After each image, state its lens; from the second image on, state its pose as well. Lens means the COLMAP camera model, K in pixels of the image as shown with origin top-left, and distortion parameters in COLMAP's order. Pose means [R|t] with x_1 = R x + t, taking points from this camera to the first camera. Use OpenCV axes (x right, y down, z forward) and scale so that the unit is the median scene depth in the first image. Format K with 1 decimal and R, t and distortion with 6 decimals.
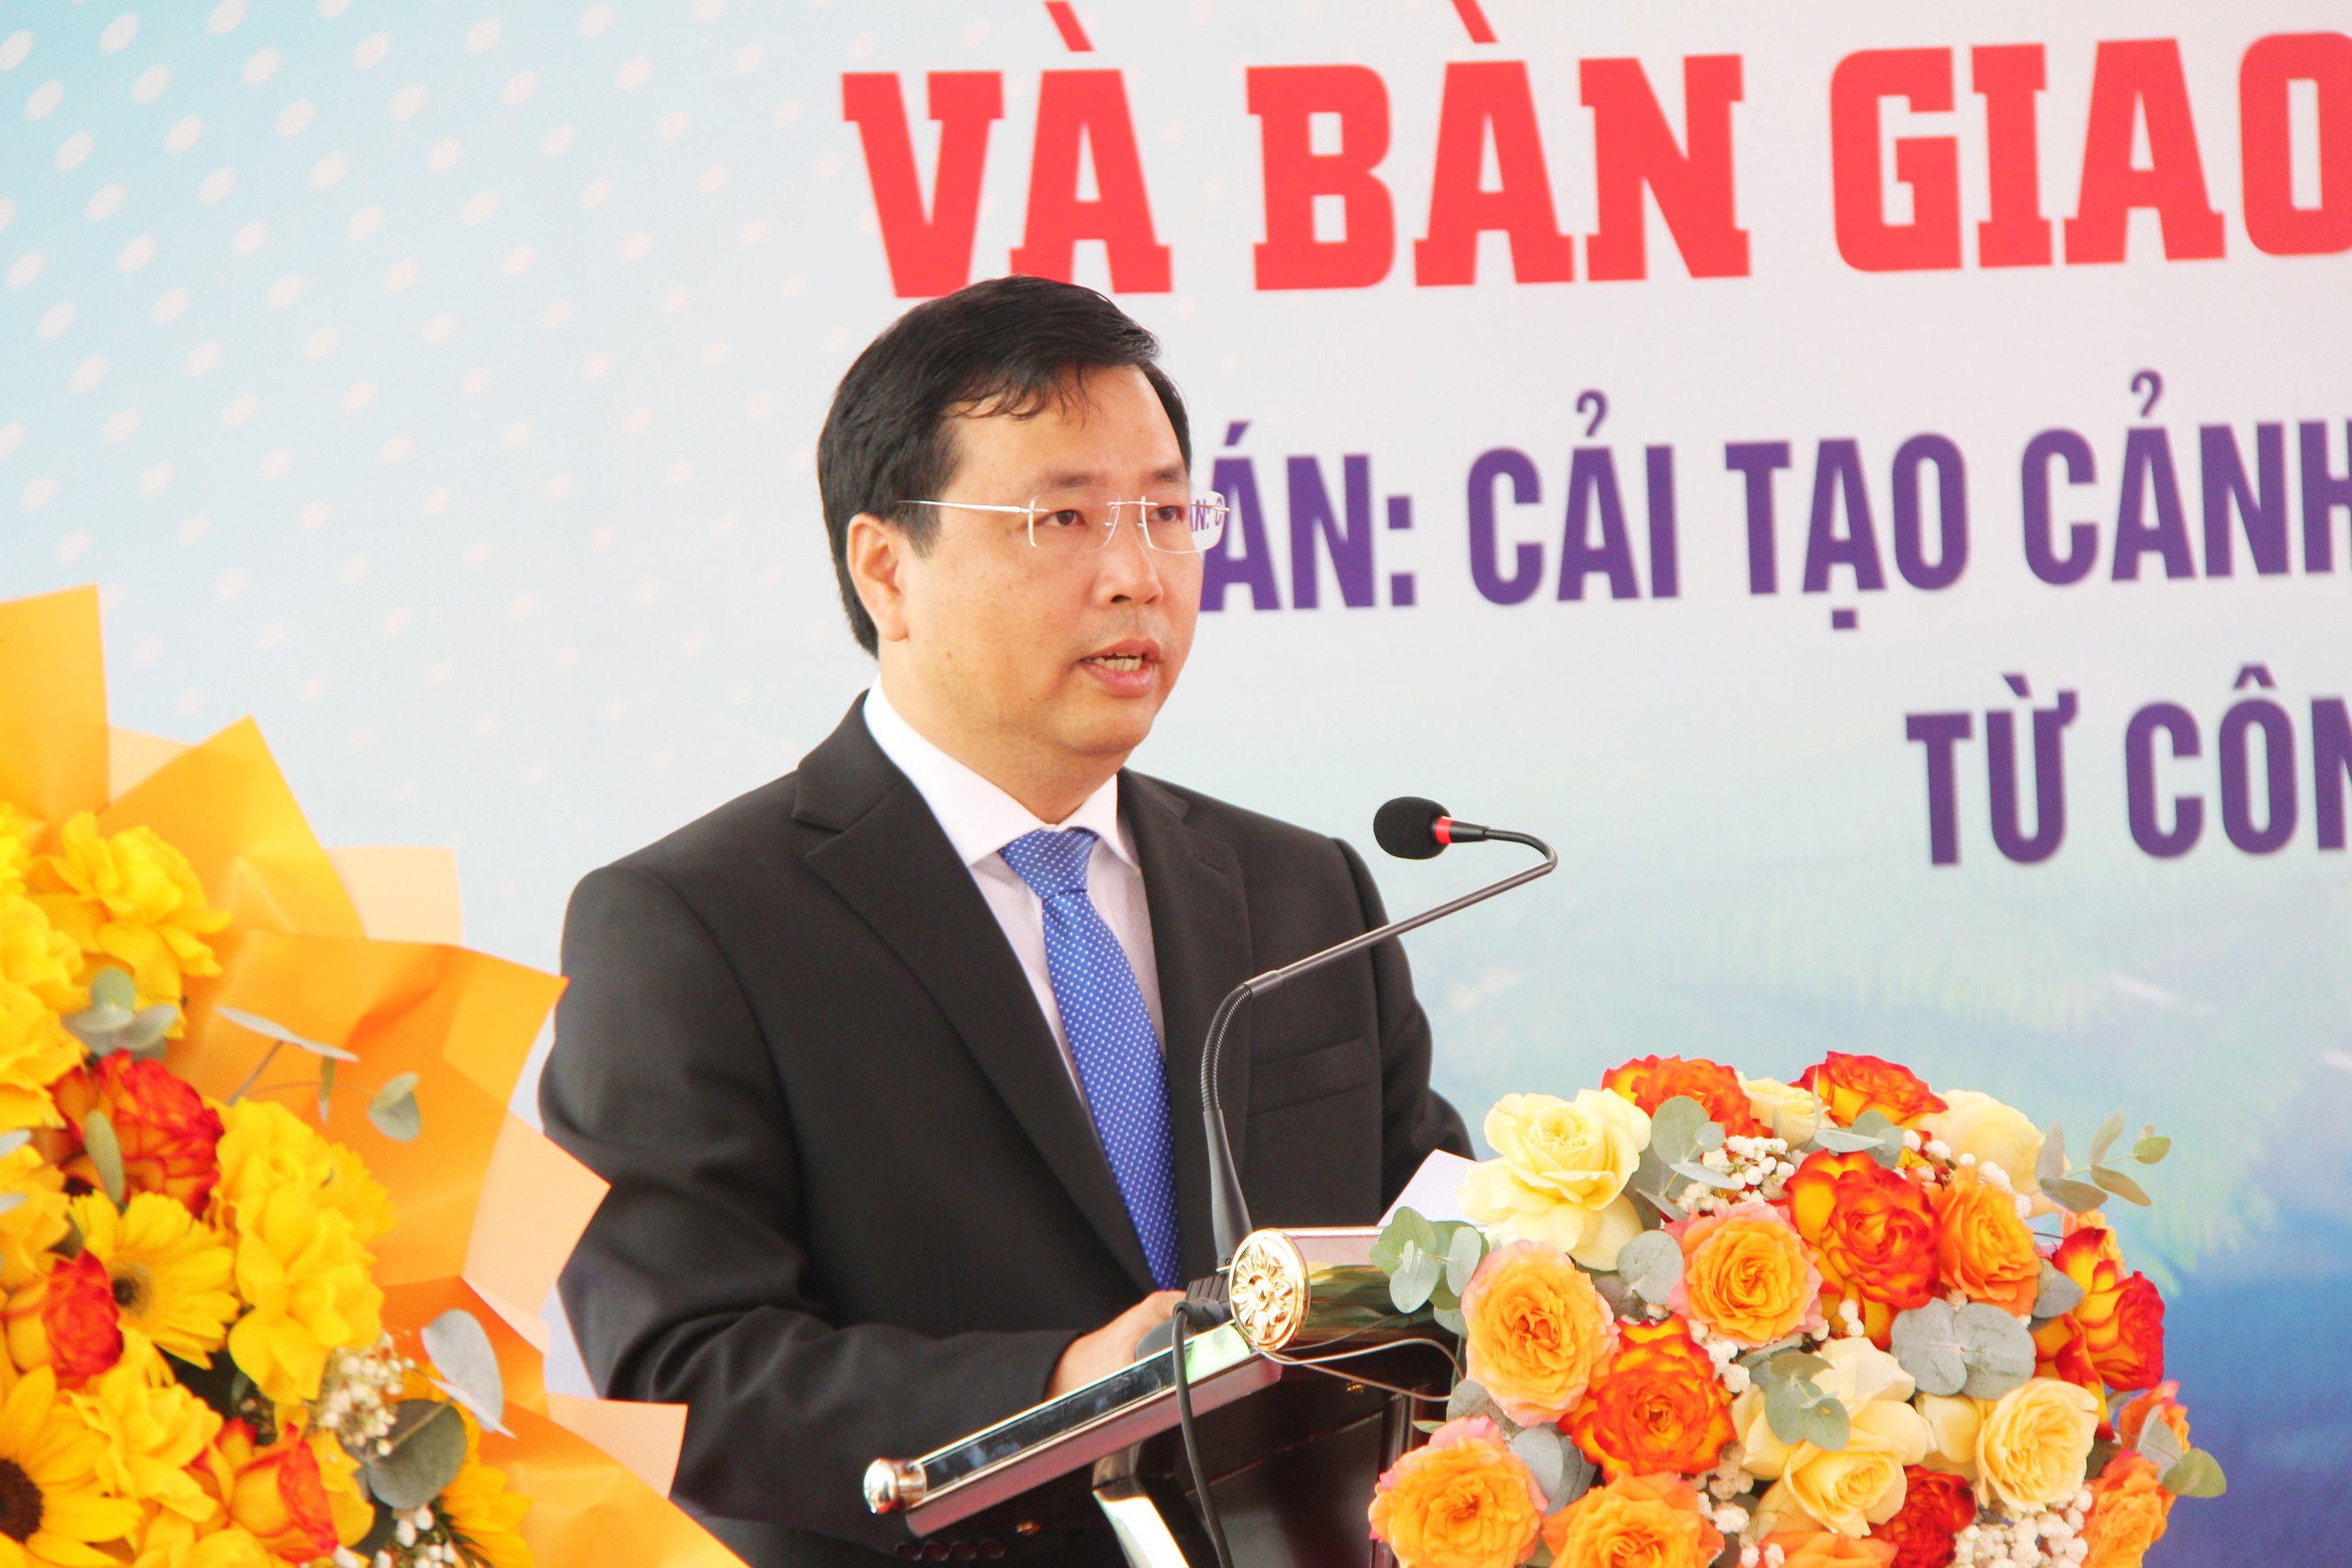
lens RADIAL K [[15523.9, 0, 1177.9], [0, 15523.9, 773.1], [0, 0, 1]] dist [2.526488, 0.000000]
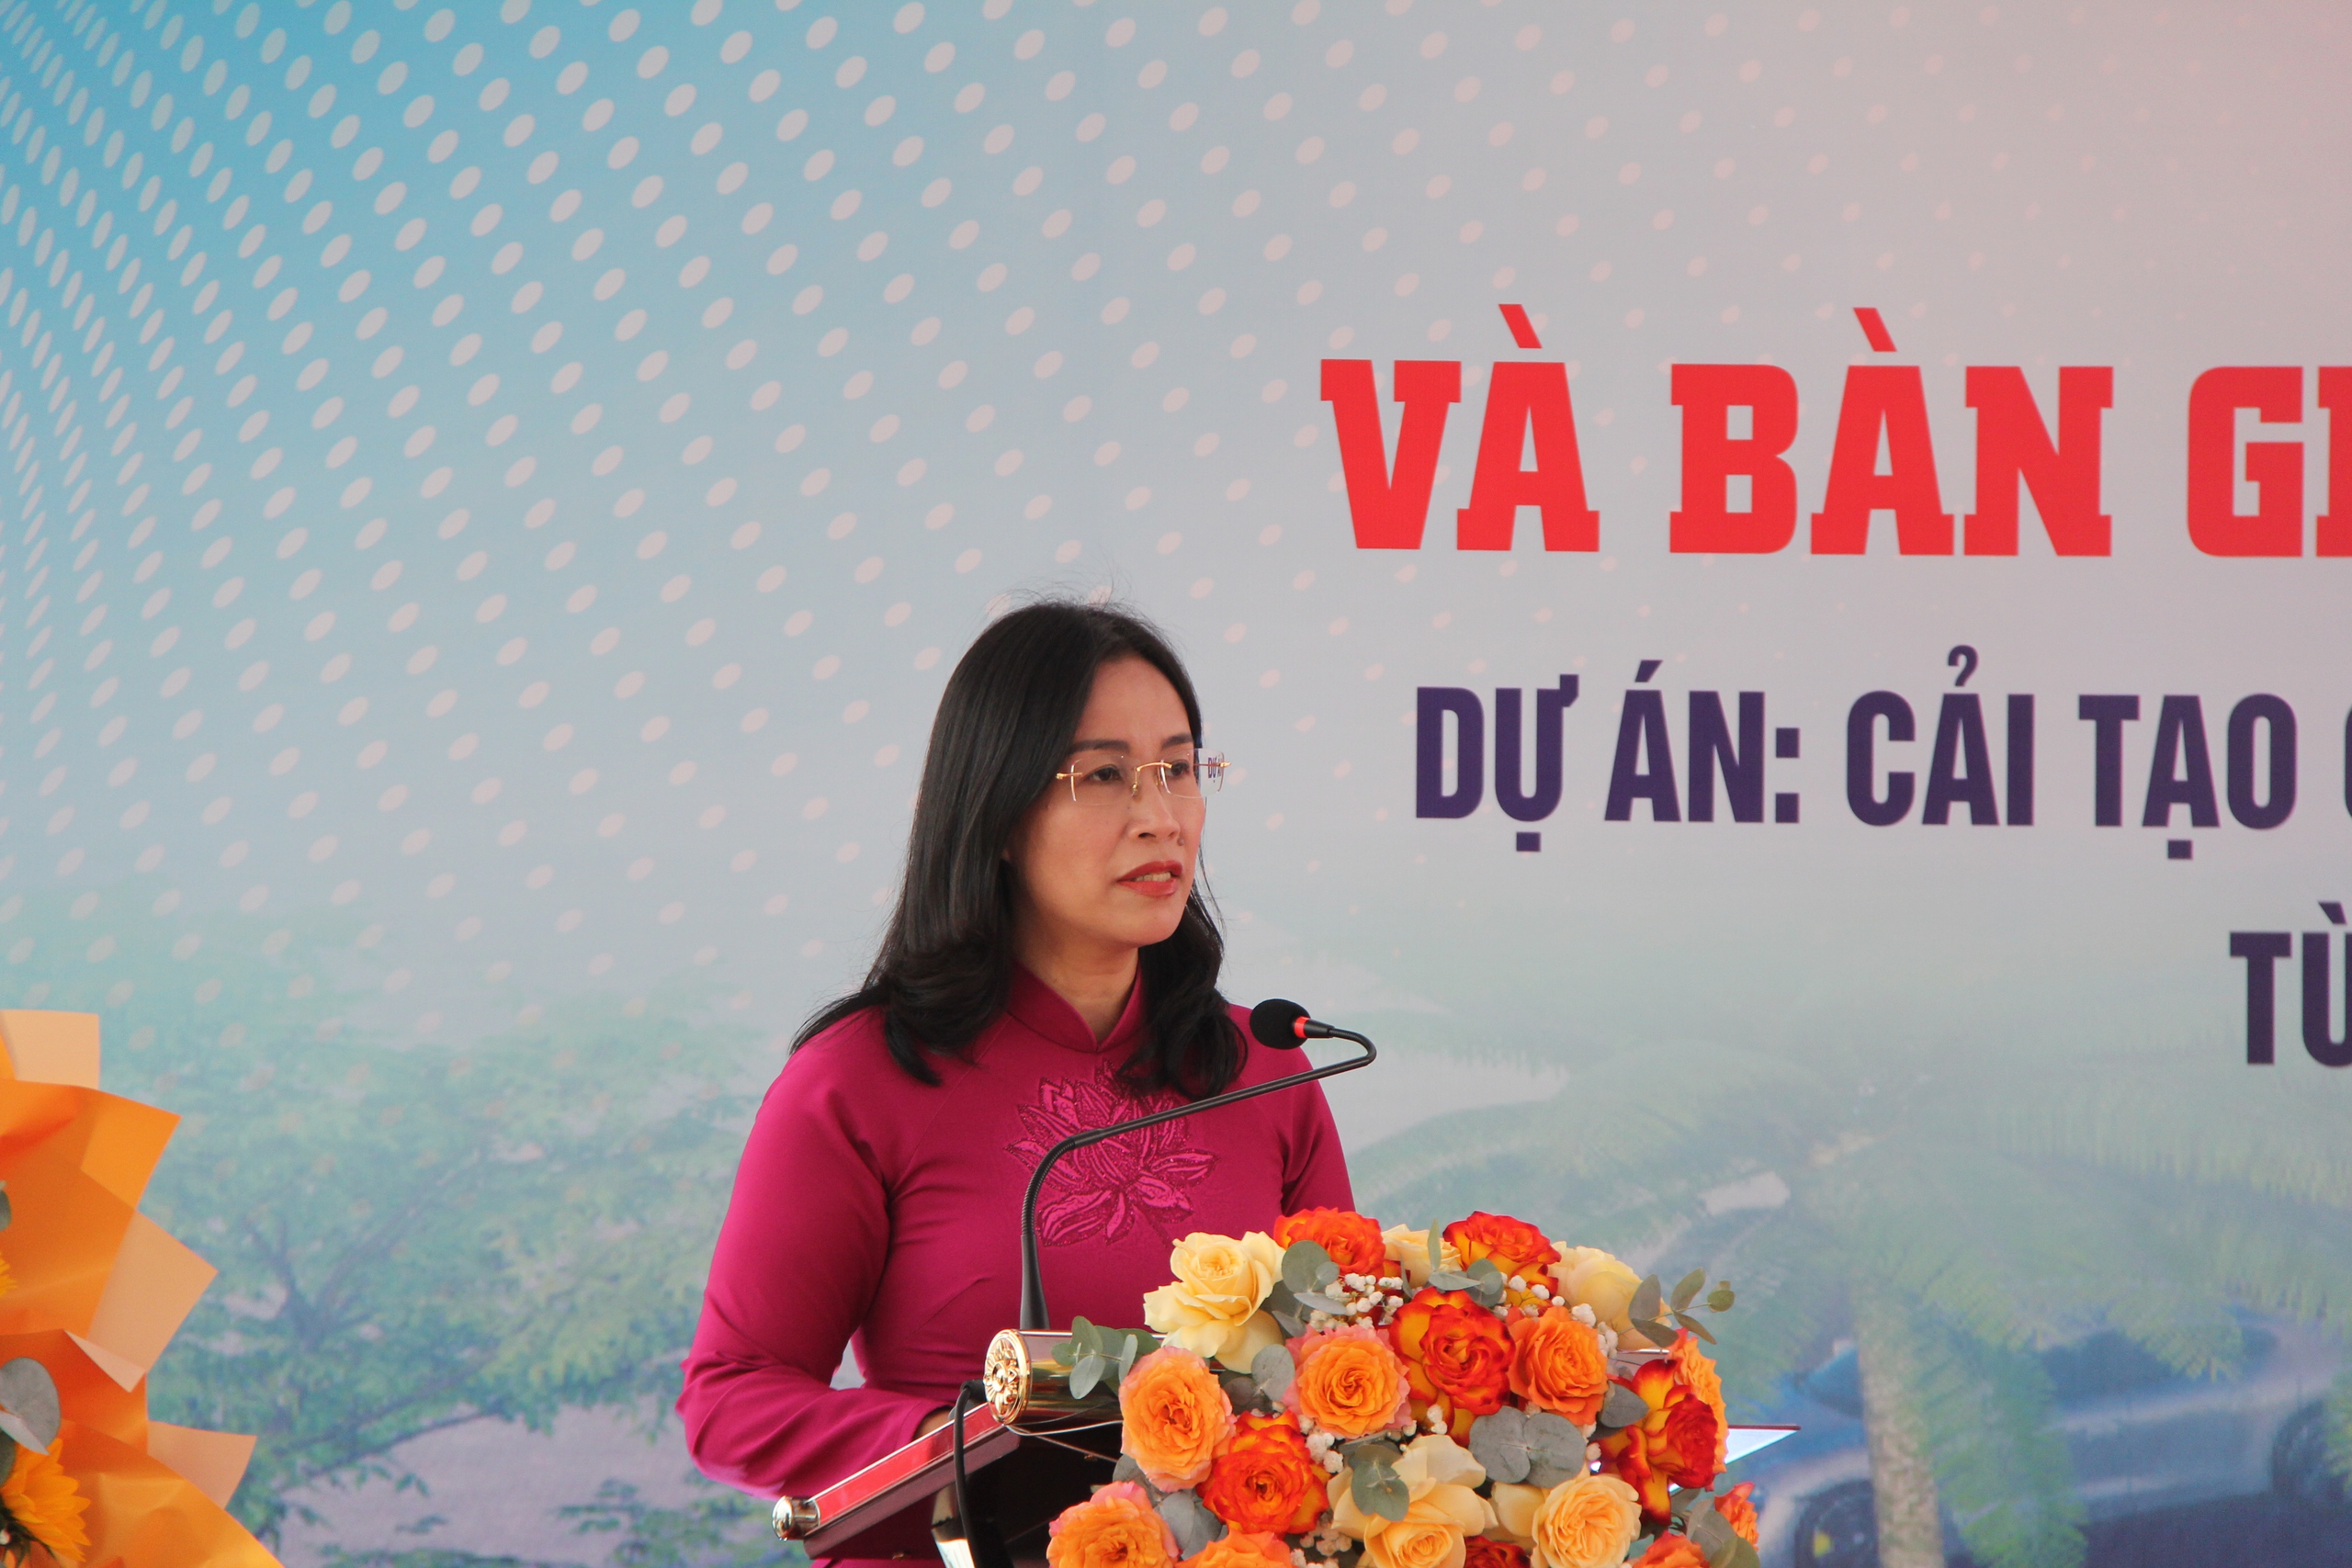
lens RADIAL K [[17102.1, 0, 1173.9], [0, 17102.1, 792.5], [0, 0, 1]] dist [3.229433, 0.000000]
pose [[0.982687, 0.043599, -0.180070, 0.205256], [-0.043755, 0.999037, 0.003107, -0.015109], [0.180033, 0.004826, 0.983649, -0.296475]]
